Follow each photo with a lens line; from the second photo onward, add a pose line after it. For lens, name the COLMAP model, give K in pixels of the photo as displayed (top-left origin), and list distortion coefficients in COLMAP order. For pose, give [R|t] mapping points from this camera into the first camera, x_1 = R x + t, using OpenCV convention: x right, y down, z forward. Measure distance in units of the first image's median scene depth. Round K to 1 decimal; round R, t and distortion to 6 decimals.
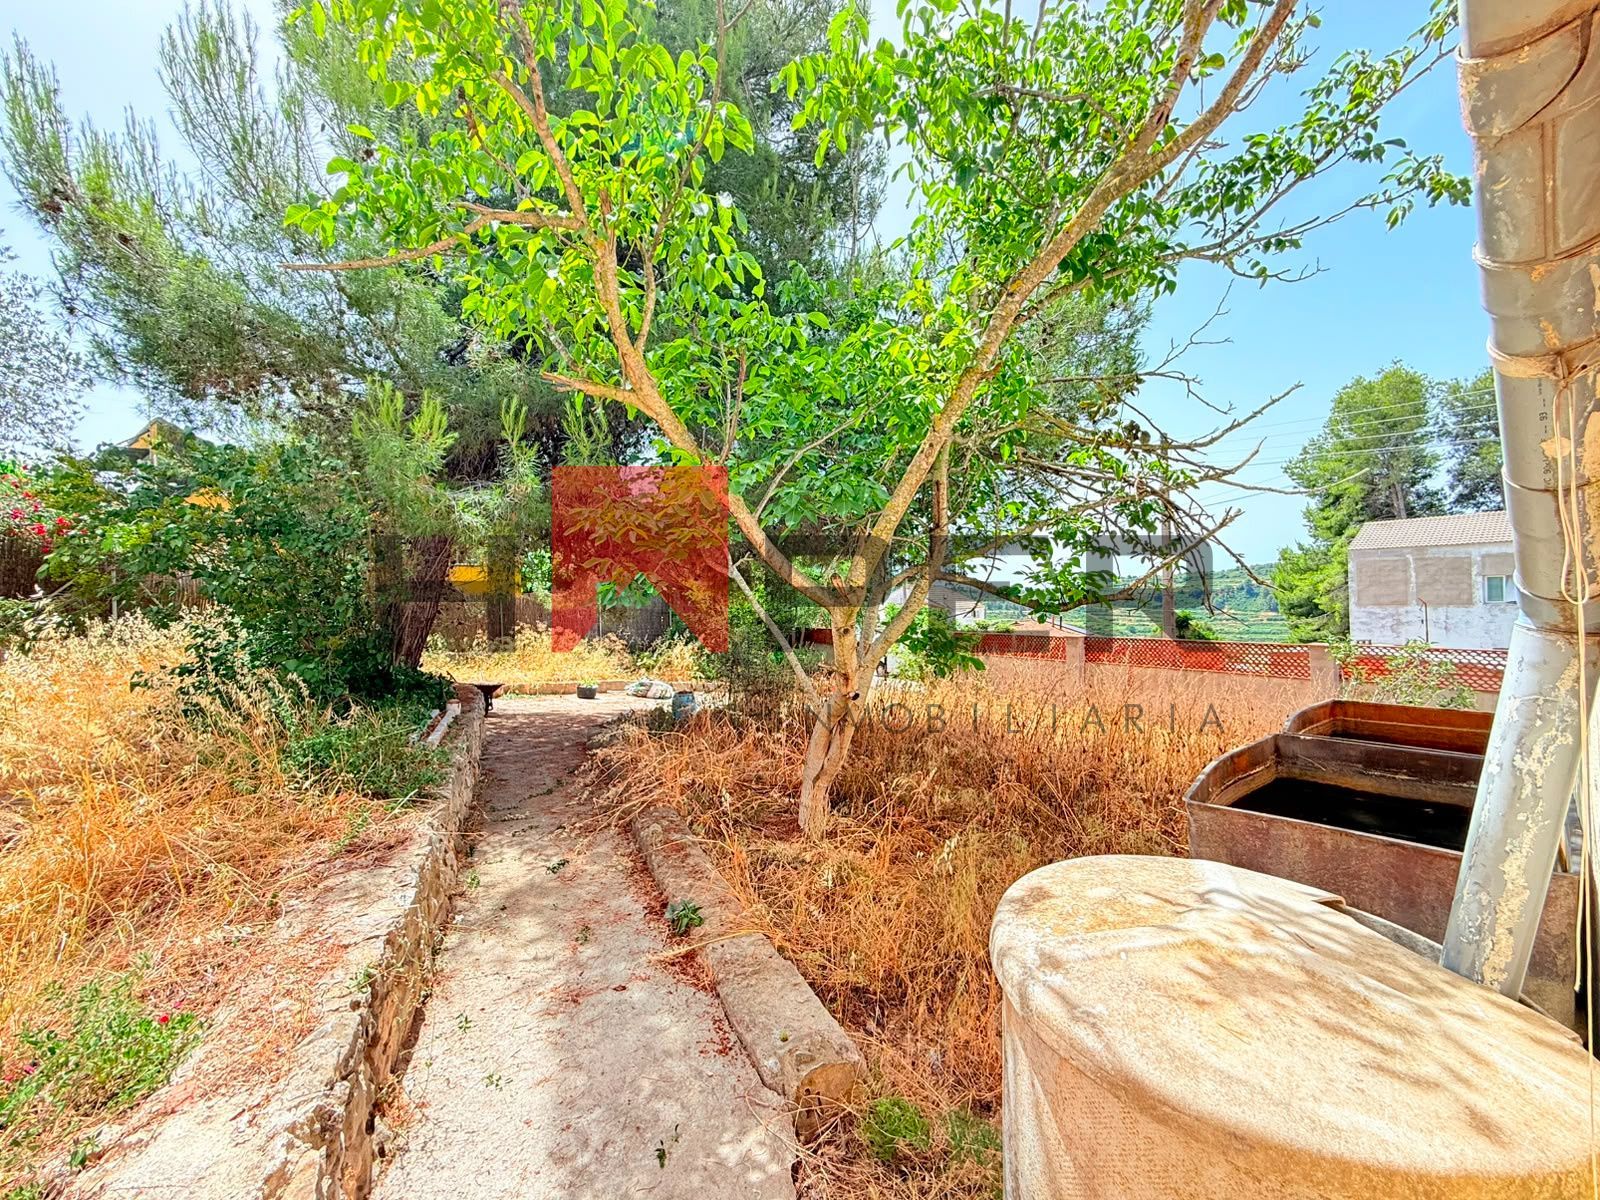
lens RADIAL K [[640.3, 0, 800.2], [0, 640.3, 598.6], [0, 0, 1]] dist [0.004601, 0.000333]
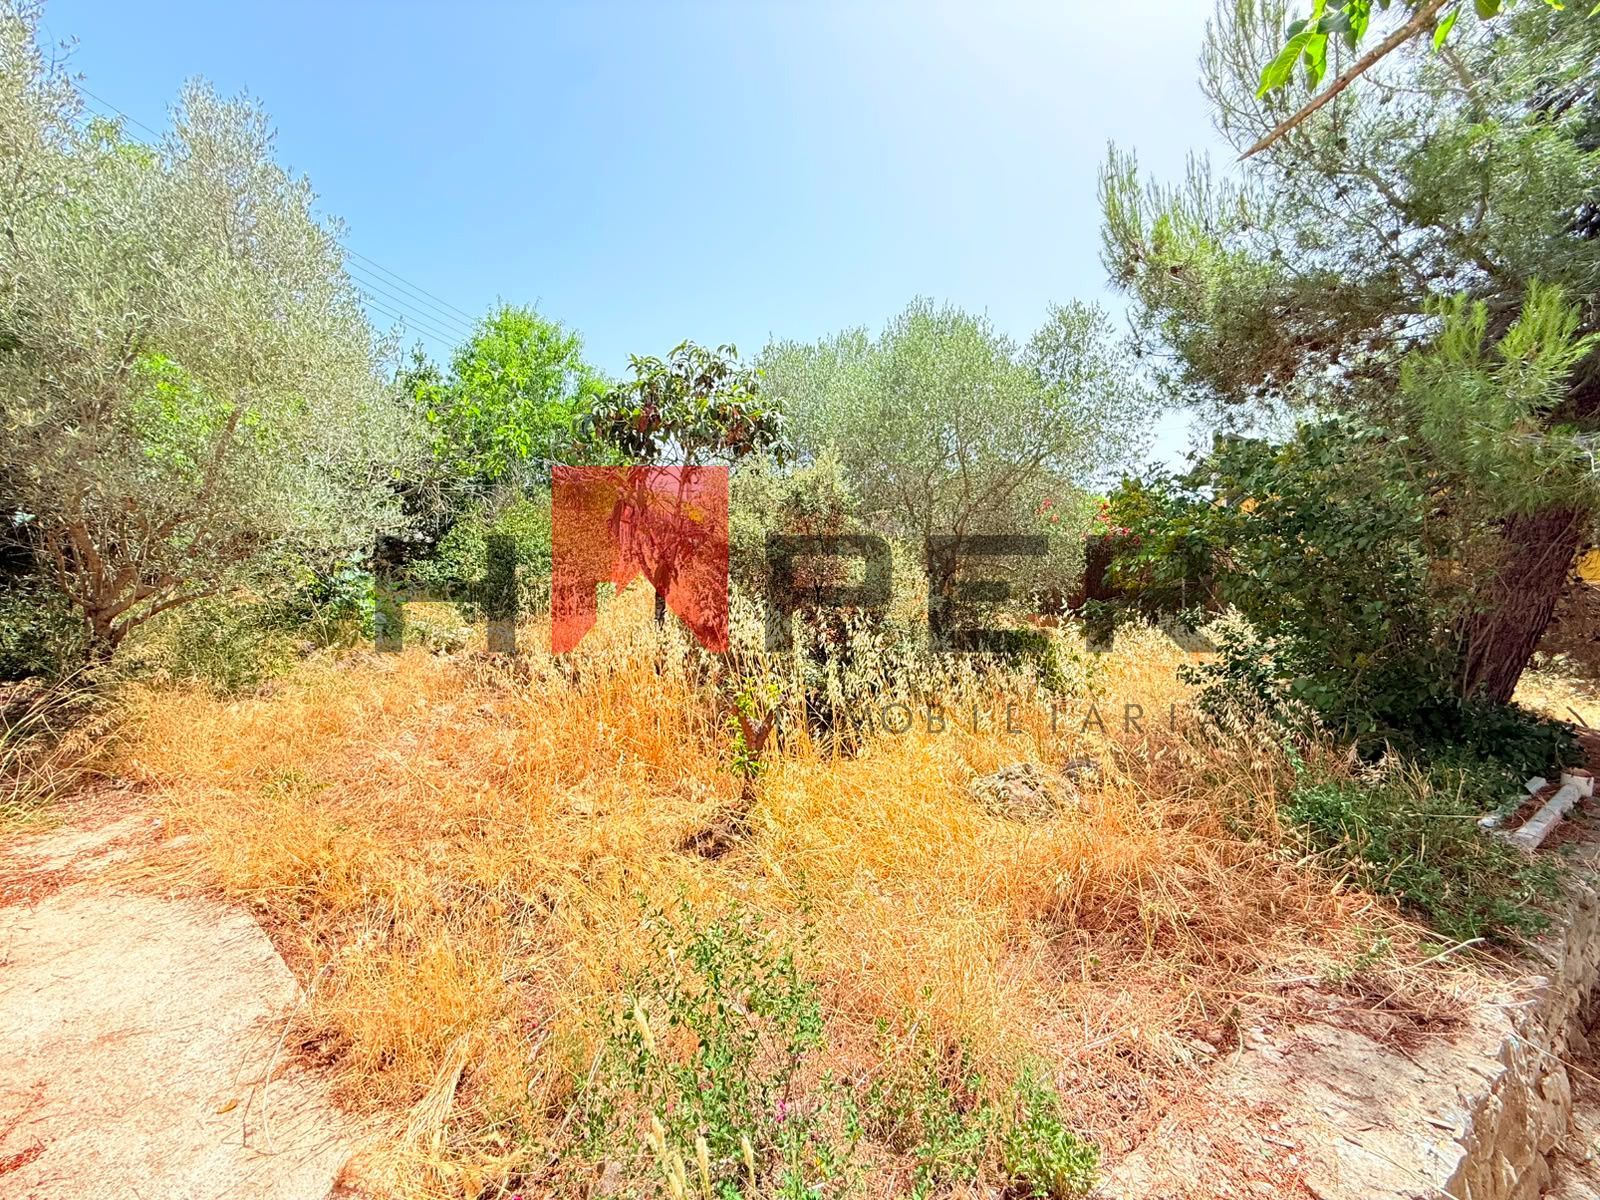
lens RADIAL K [[640.3, 0, 799.6], [0, 640.3, 600.2], [0, 0, 1]] dist [0.004601, 0.000333]
pose [[0.188888, 0.024172, -0.981701, -0.087173], [-0.009124, 0.999697, 0.022860, -0.019405], [0.981956, 0.004639, 0.189051, 0.169140]]
